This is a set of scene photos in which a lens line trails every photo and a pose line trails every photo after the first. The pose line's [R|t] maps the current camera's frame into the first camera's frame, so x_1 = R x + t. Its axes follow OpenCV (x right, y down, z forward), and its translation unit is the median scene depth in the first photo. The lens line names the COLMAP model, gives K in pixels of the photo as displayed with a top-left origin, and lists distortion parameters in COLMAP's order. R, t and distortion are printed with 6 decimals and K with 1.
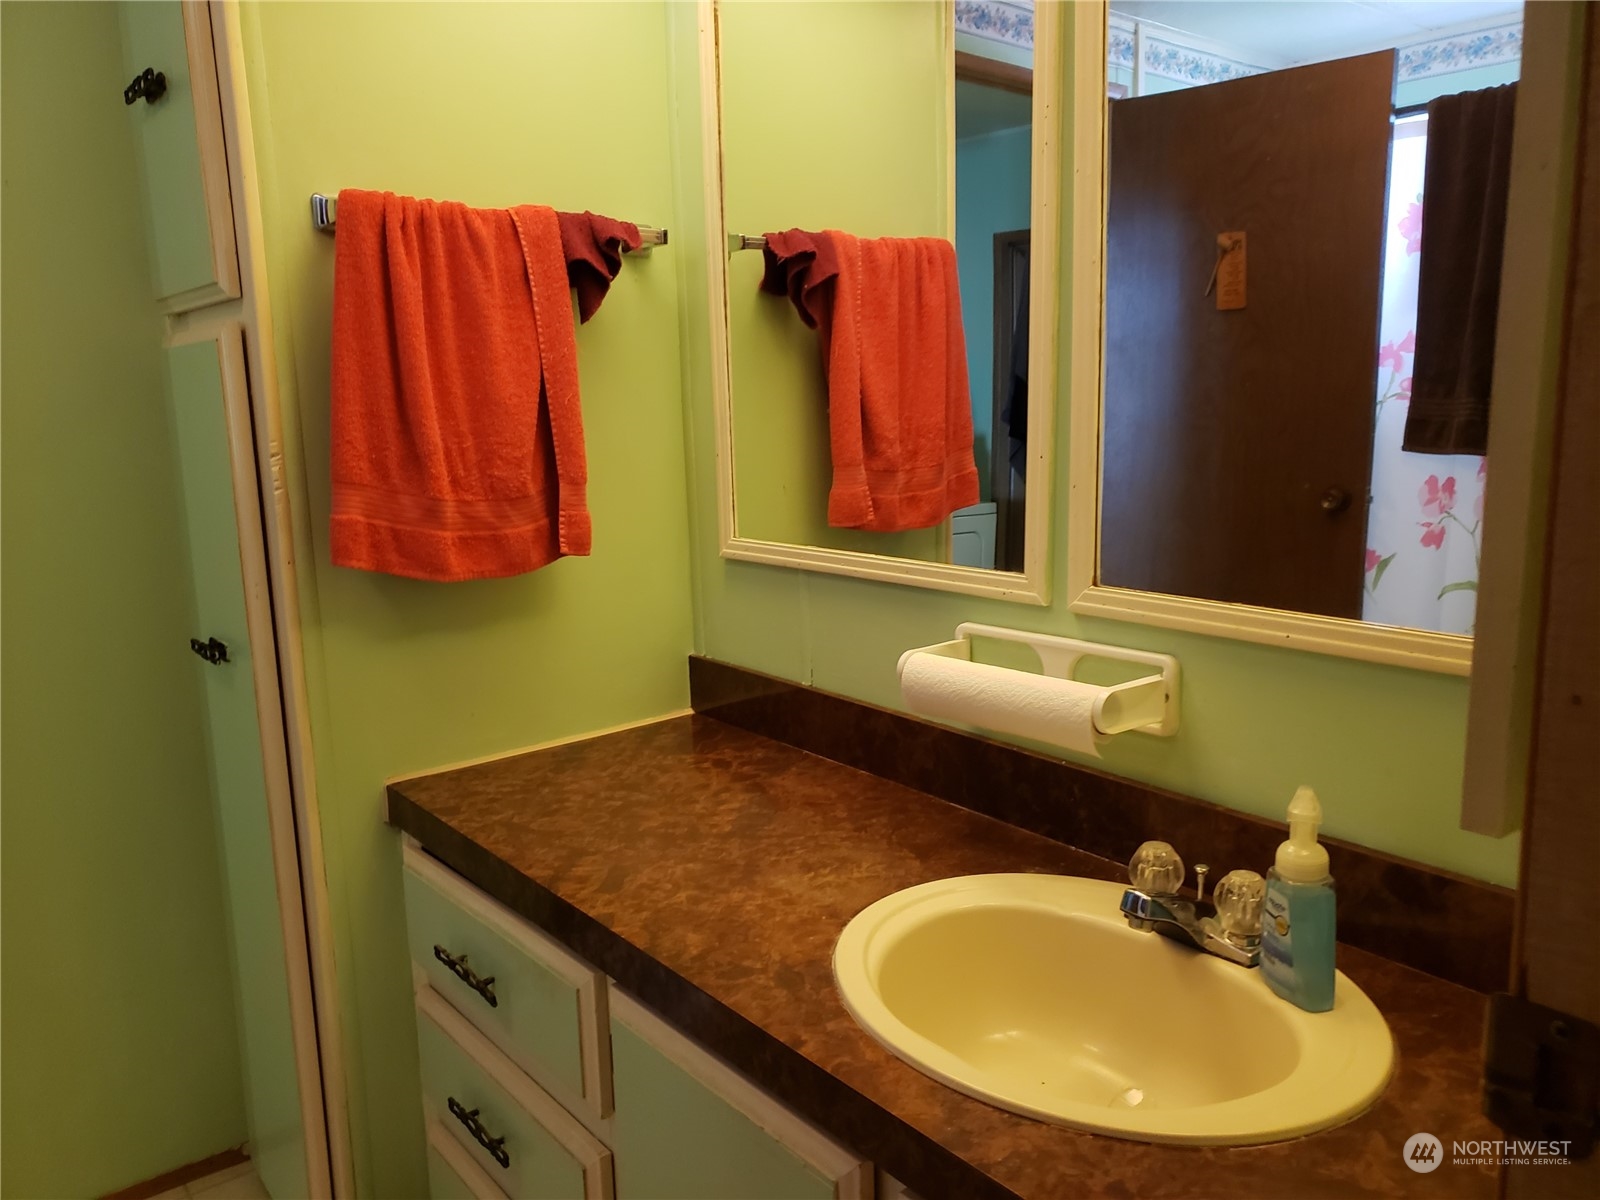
lens RADIAL K [[1238.4, 0, 806.5], [0, 1238.4, 600.9], [0, 0, 1]] dist [0.048977, -0.035282]
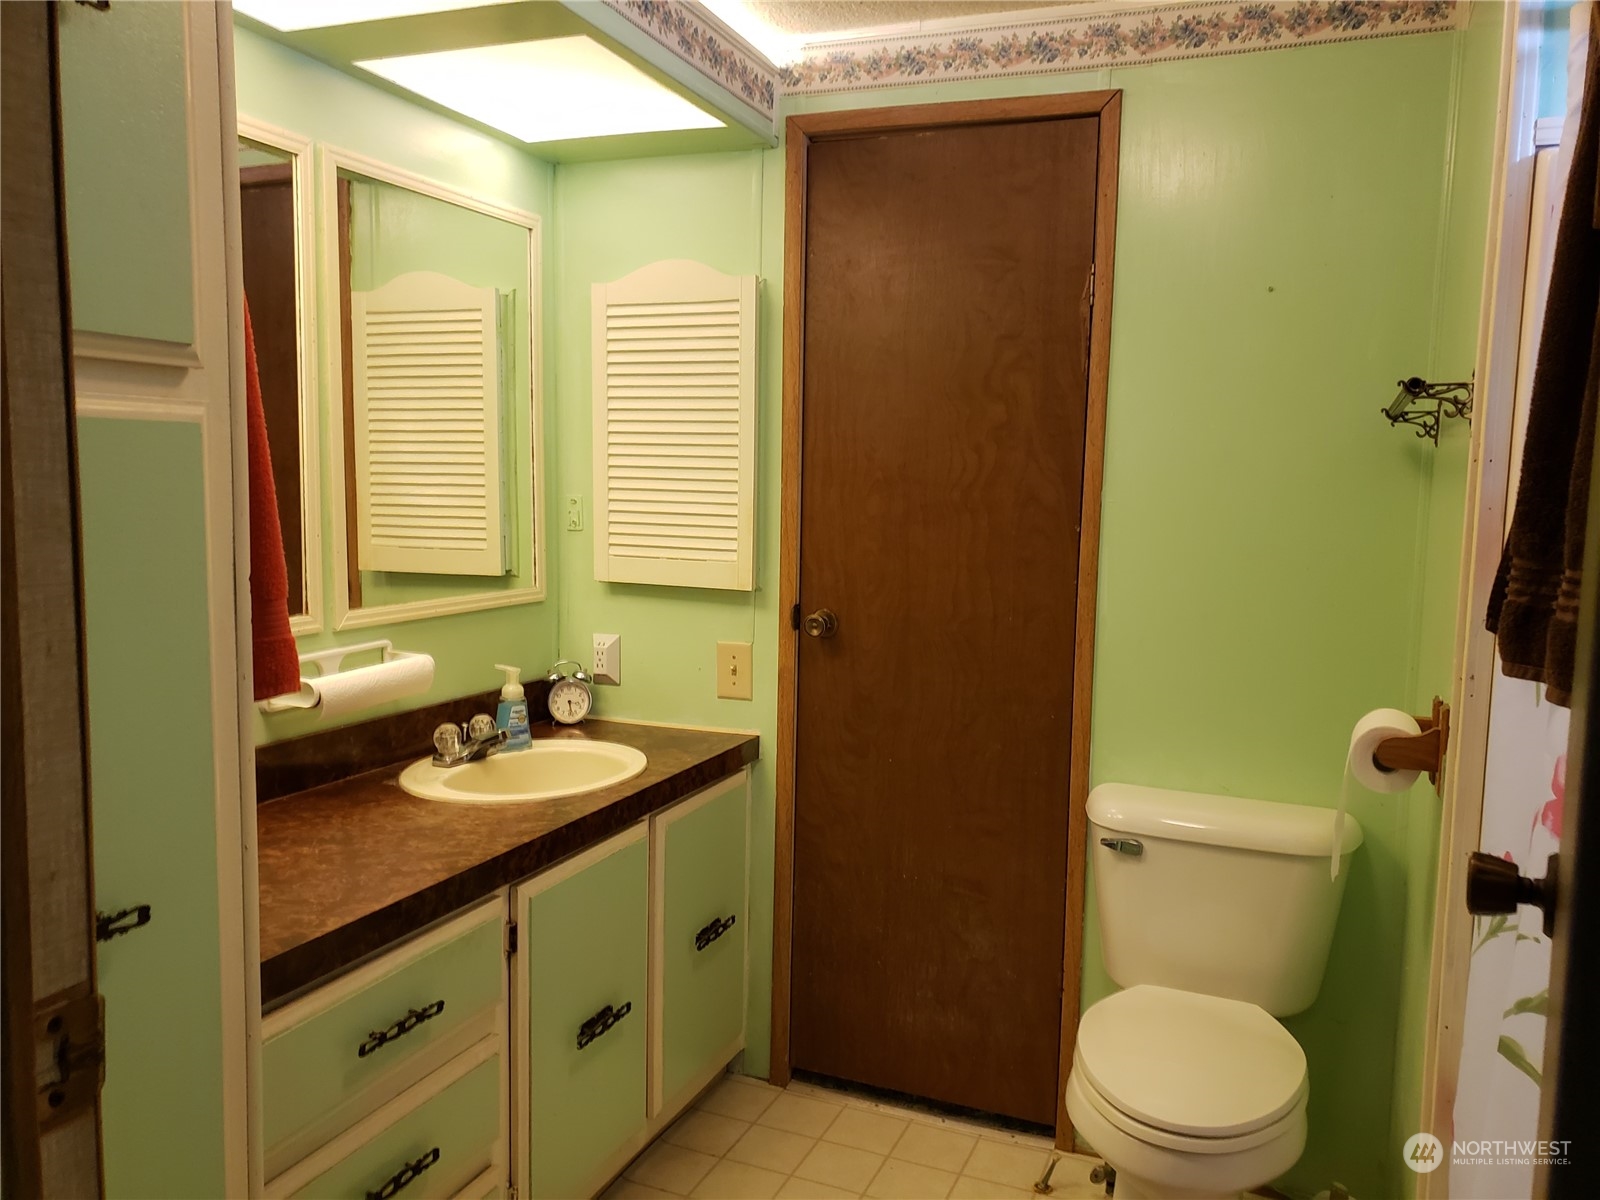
lens RADIAL K [[1238.4, 0, 802.5], [0, 1238.4, 604.2], [0, 0, 1]] dist [0.048977, -0.035282]
pose [[-0.483114, -0.076797, 0.872183, -1.496694], [0.145815, 0.975177, 0.166635, -0.207732], [-0.863330, 0.207681, -0.459924, 1.237530]]
